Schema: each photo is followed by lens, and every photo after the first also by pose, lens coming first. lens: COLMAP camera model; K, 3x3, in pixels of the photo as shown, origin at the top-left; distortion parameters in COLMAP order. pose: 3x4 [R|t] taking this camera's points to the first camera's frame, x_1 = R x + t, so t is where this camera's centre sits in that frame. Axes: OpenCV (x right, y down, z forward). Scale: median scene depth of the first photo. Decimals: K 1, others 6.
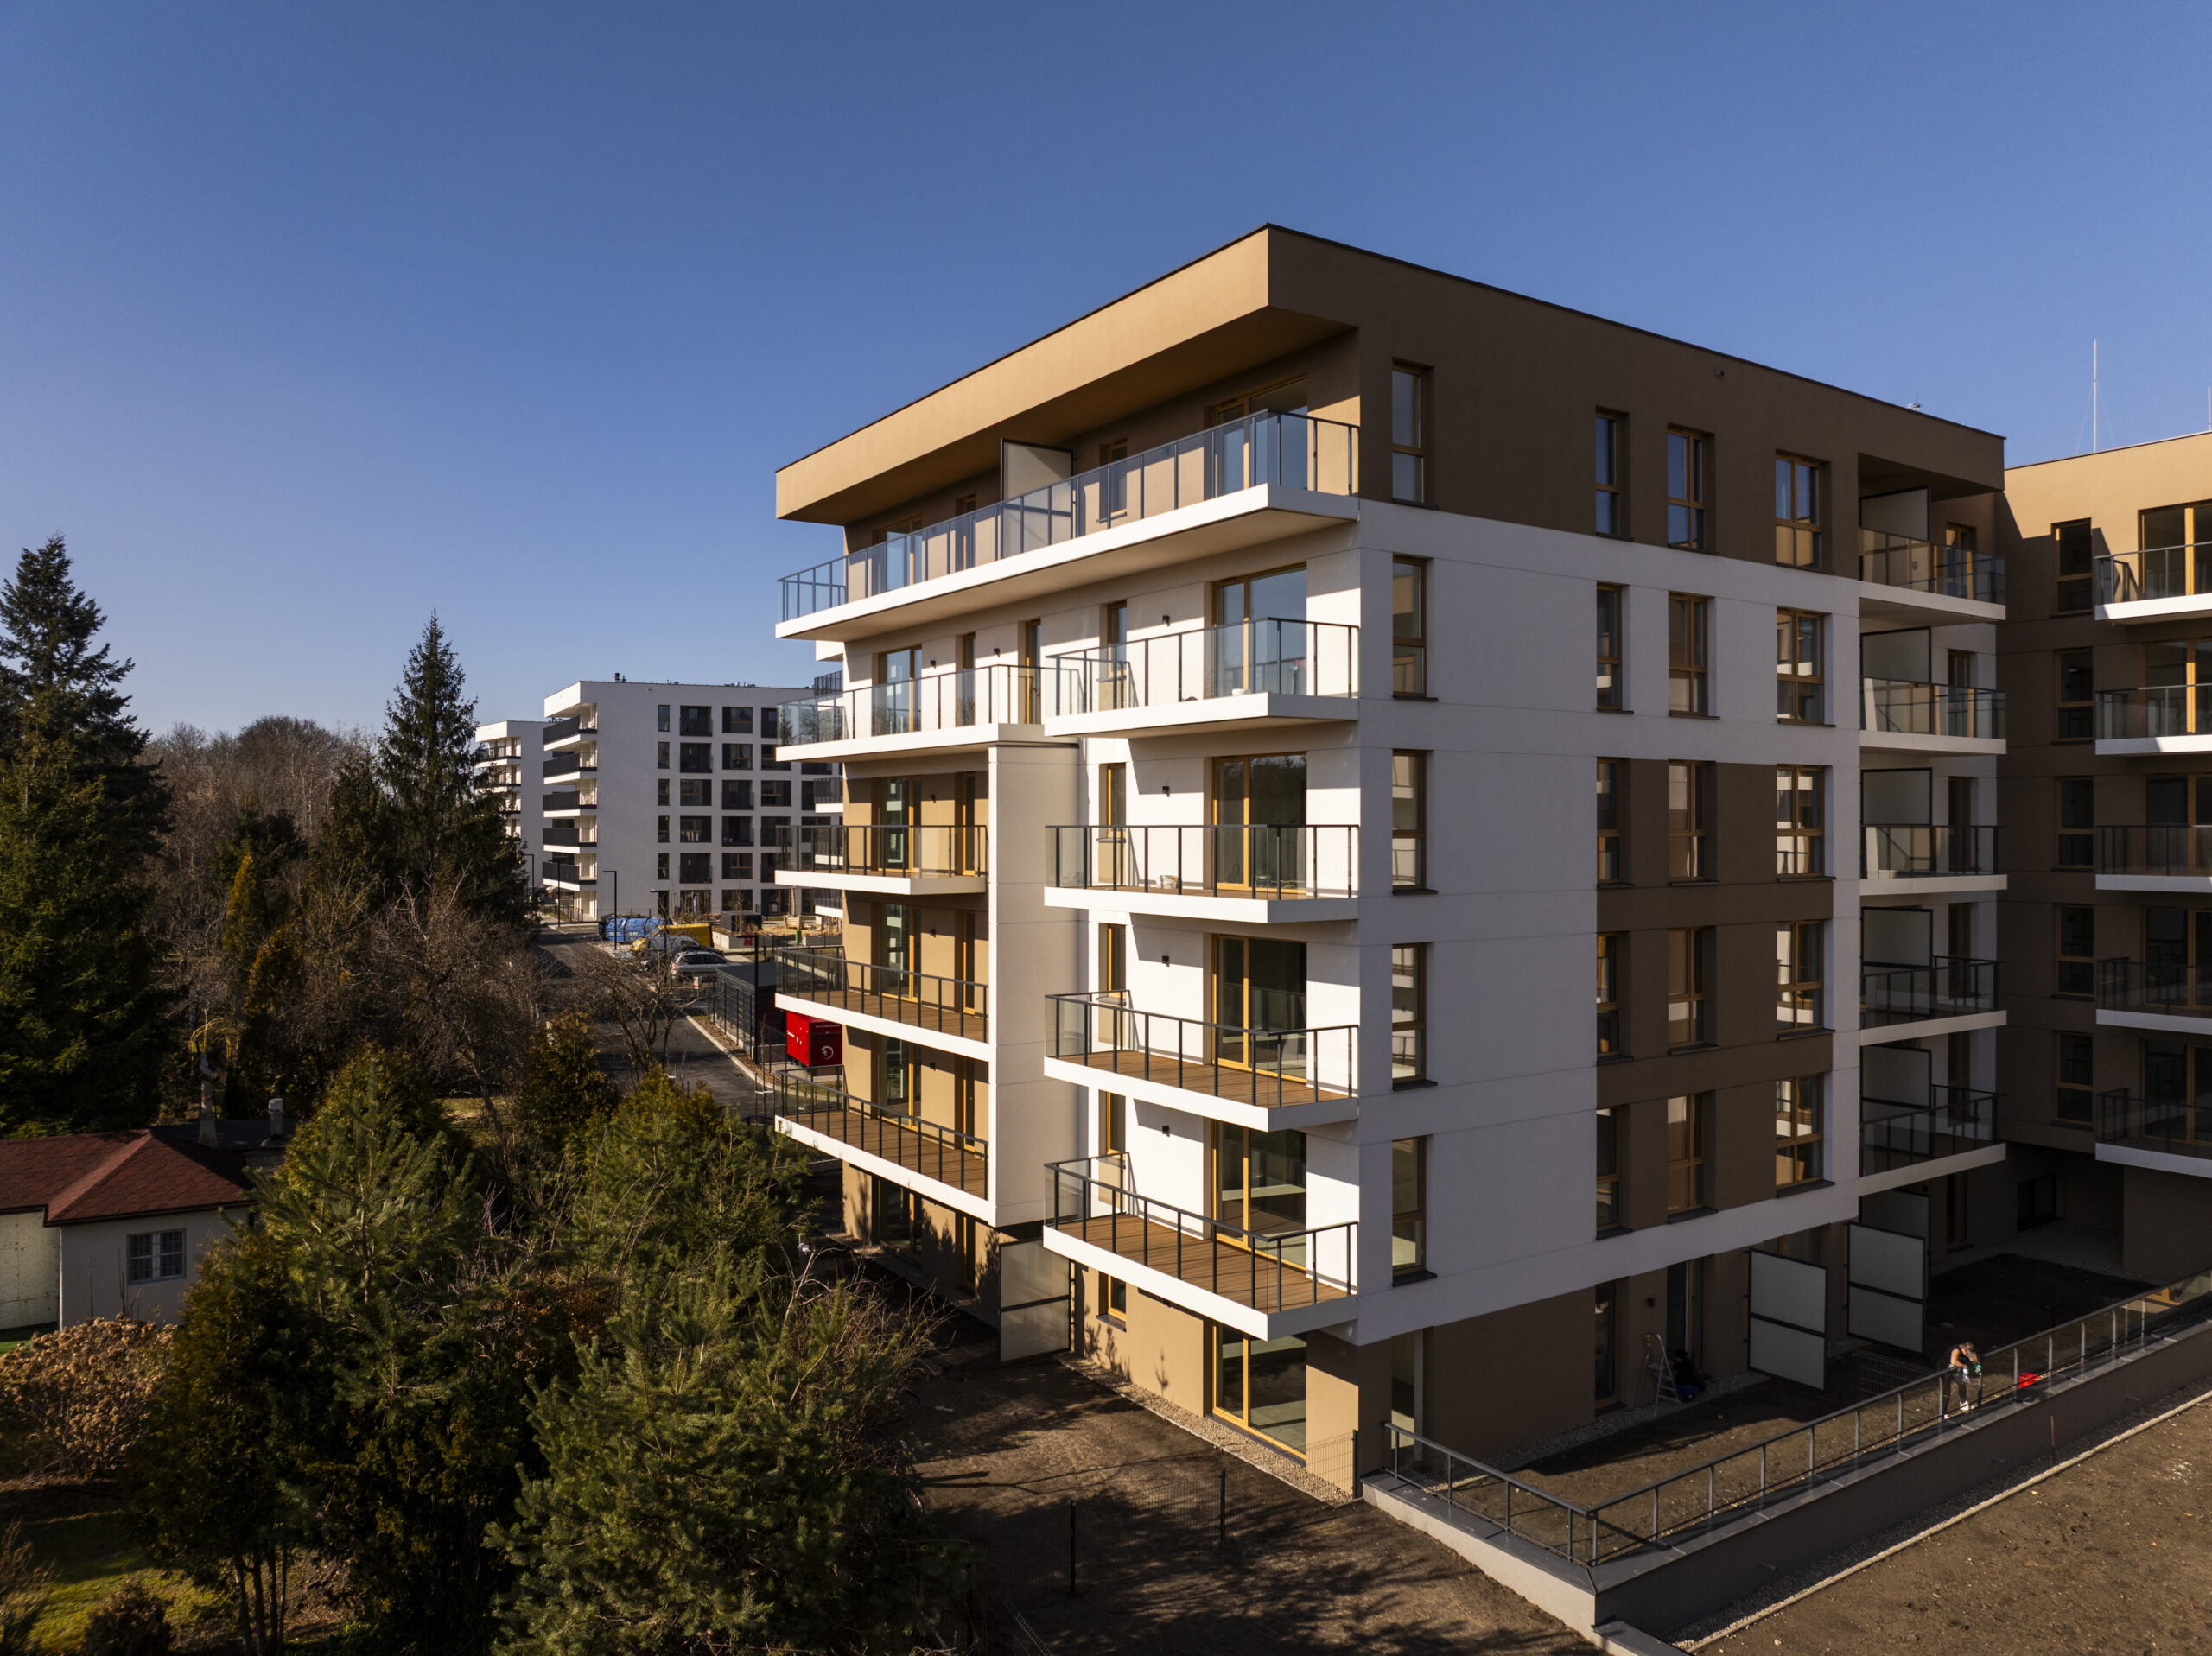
lens RADIAL K [[1561.7, 0, 1106.0], [0, 1561.7, 828.0], [0, 0, 1]] dist [-0.035992, 0.002035]
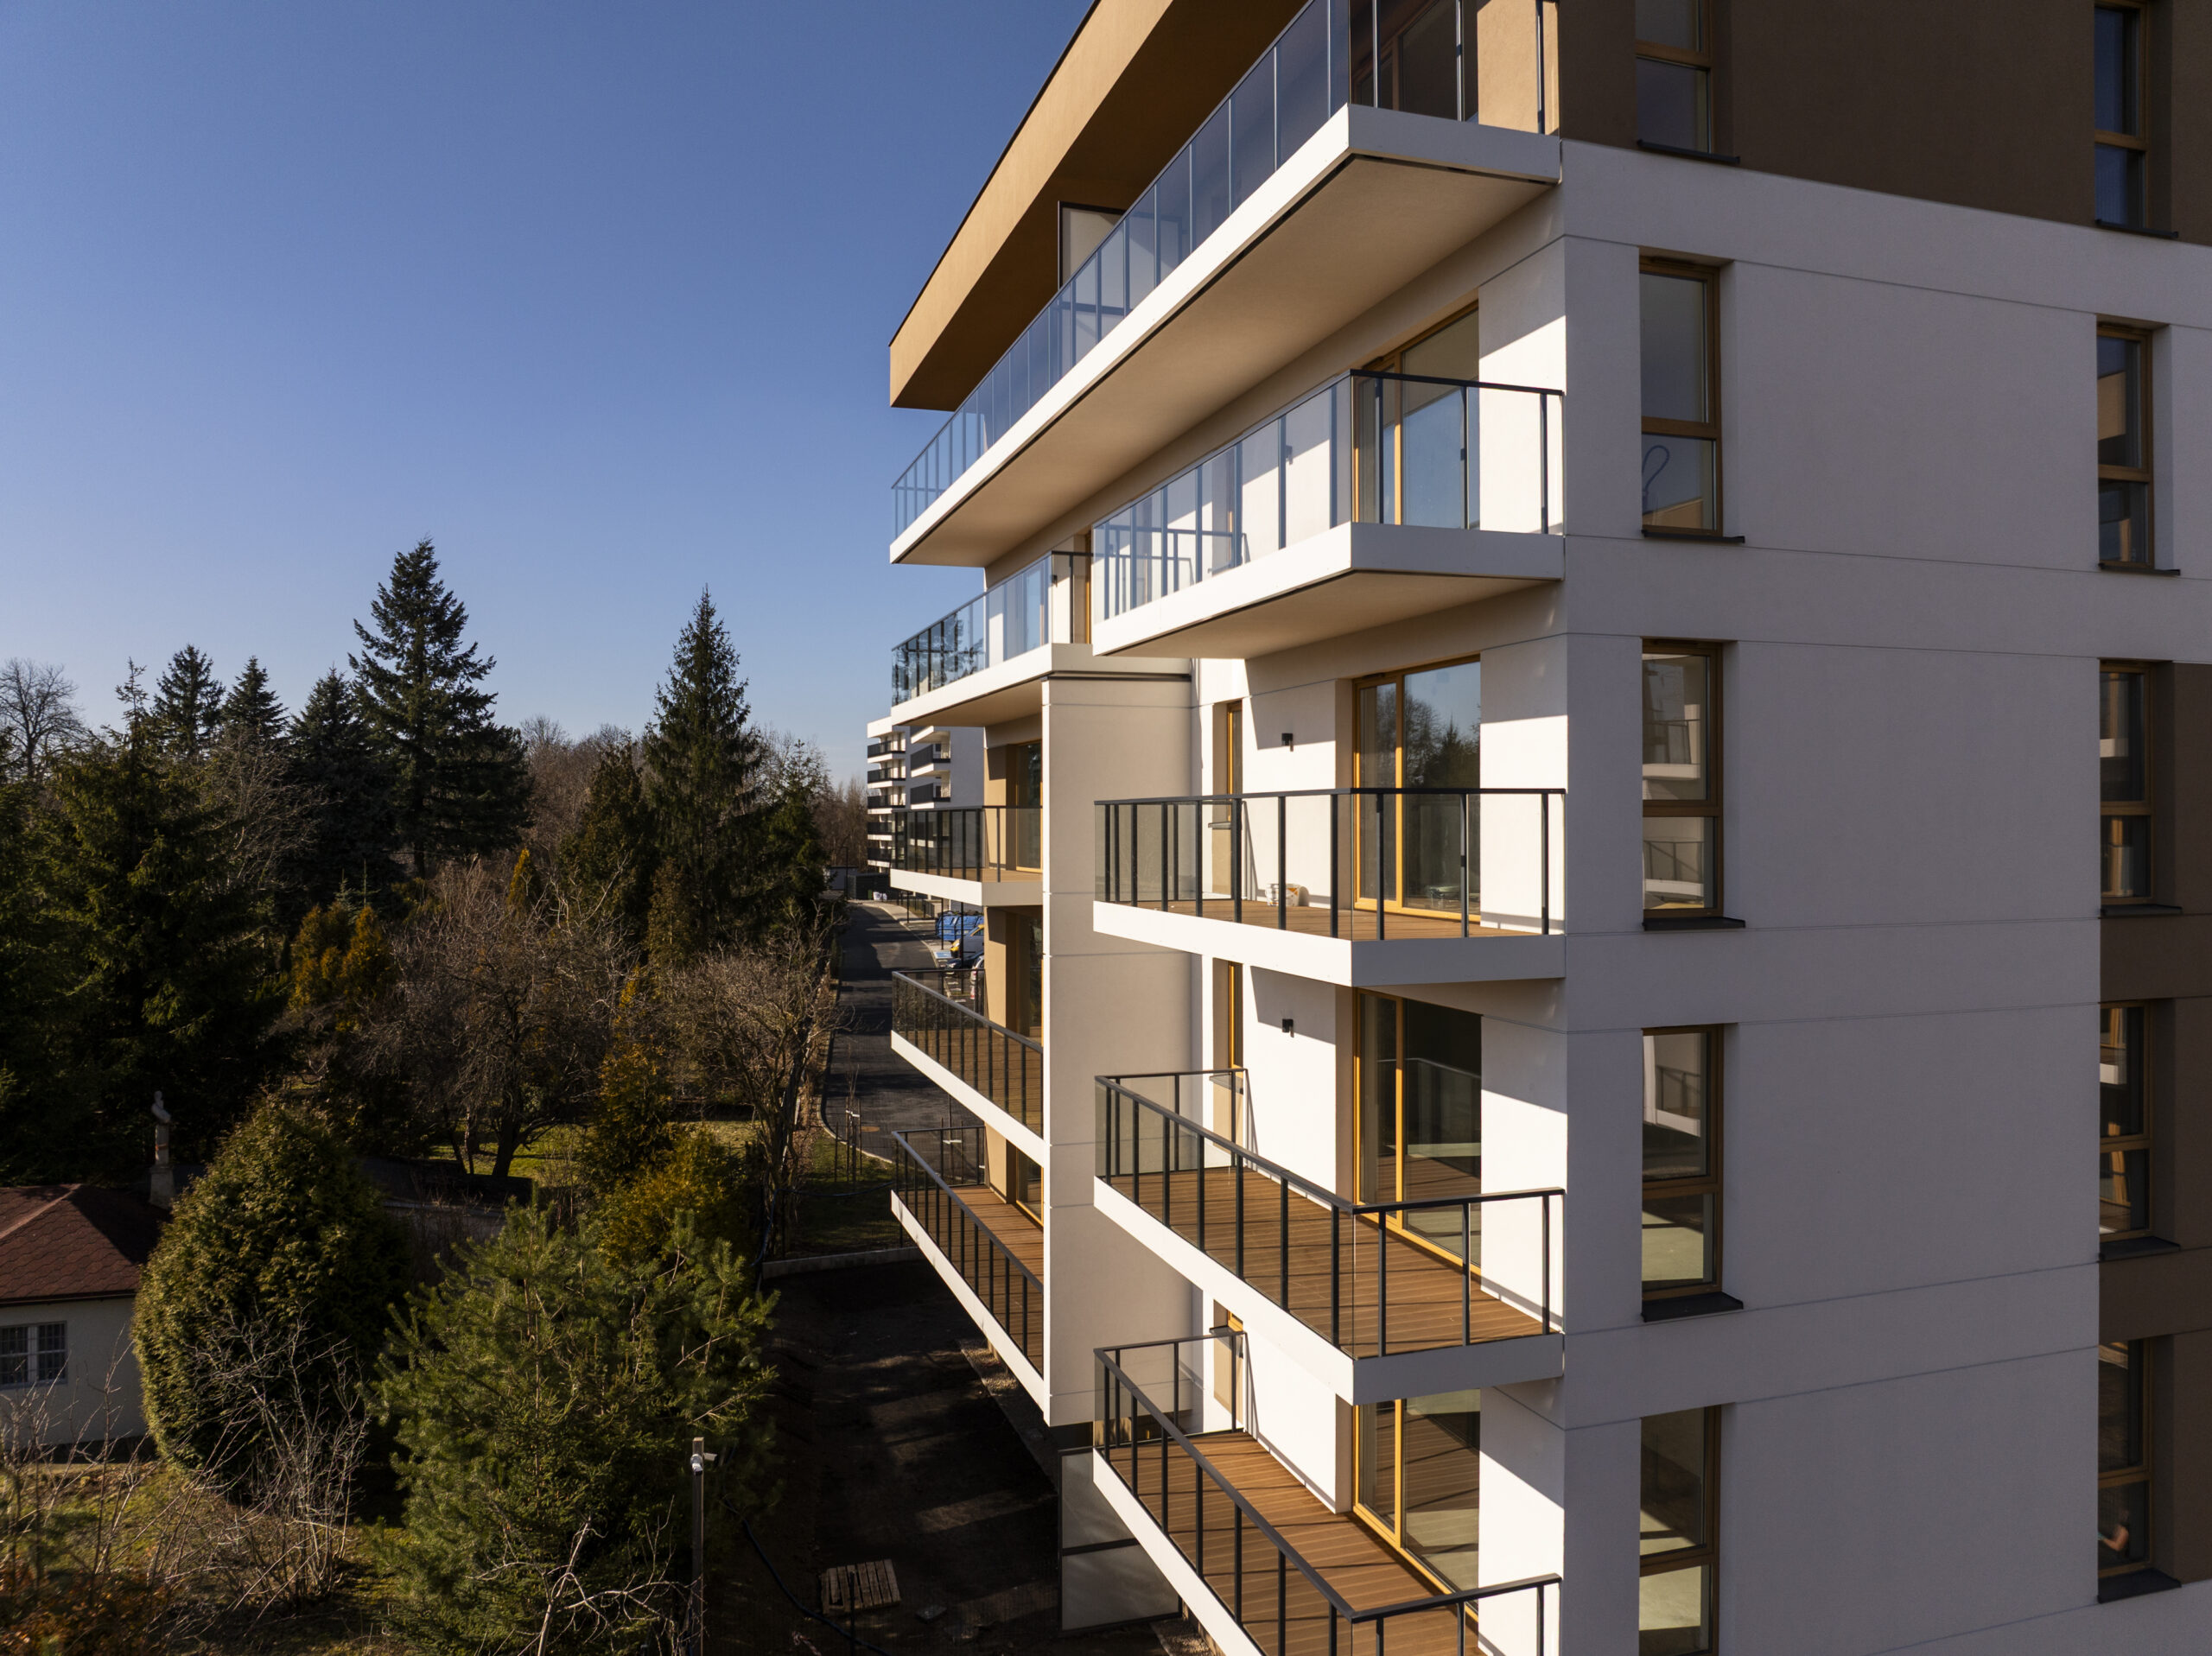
lens RADIAL K [[1561.7, 0, 1106.0], [0, 1561.7, 828.0], [0, 0, 1]] dist [-0.035992, 0.002035]
pose [[0.962836, -0.002108, -0.270079, 0.126764], [0.003054, 0.999991, 0.003085, 0.007046], [0.270070, -0.003795, 0.962833, 0.392669]]
